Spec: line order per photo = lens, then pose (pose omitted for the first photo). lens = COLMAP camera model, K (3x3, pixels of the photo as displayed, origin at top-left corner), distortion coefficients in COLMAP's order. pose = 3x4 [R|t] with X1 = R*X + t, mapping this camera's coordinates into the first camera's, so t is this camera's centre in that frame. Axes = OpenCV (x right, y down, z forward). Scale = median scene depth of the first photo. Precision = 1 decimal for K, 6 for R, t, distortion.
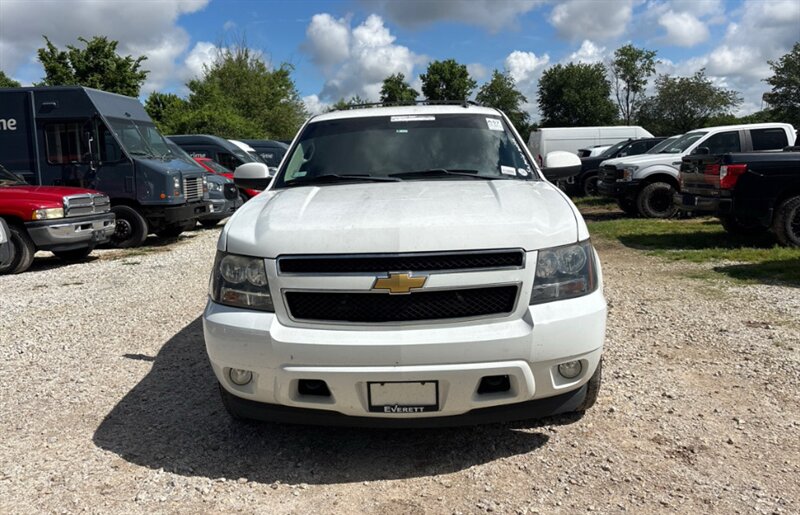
lens RADIAL K [[669.0, 0, 418.7], [0, 669.0, 223.9], [0, 0, 1]] dist [0.059570, 0.001850]
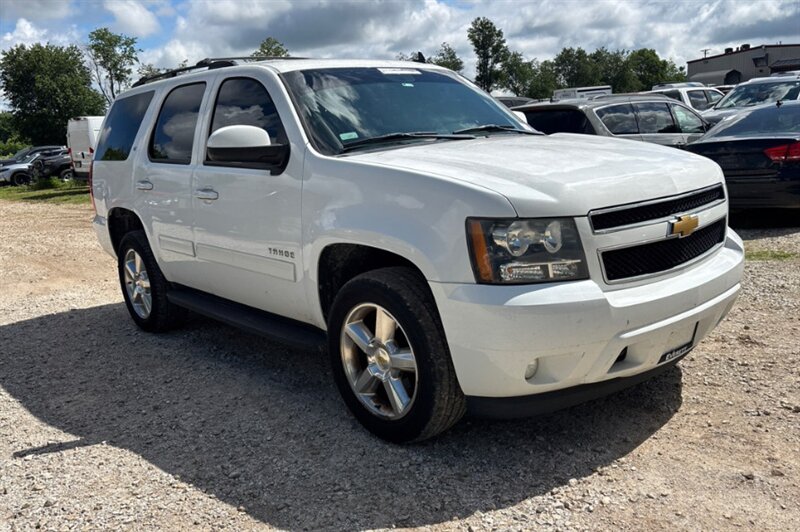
lens RADIAL K [[692.0, 0, 420.0], [0, 692.0, 273.1], [0, 0, 1]] dist [0.026136, -0.015419]
pose [[0.724058, -0.154905, 0.672120, -0.897684], [0.108477, 0.987902, 0.110824, 0.003640], [-0.681156, -0.007334, 0.732102, 0.467984]]
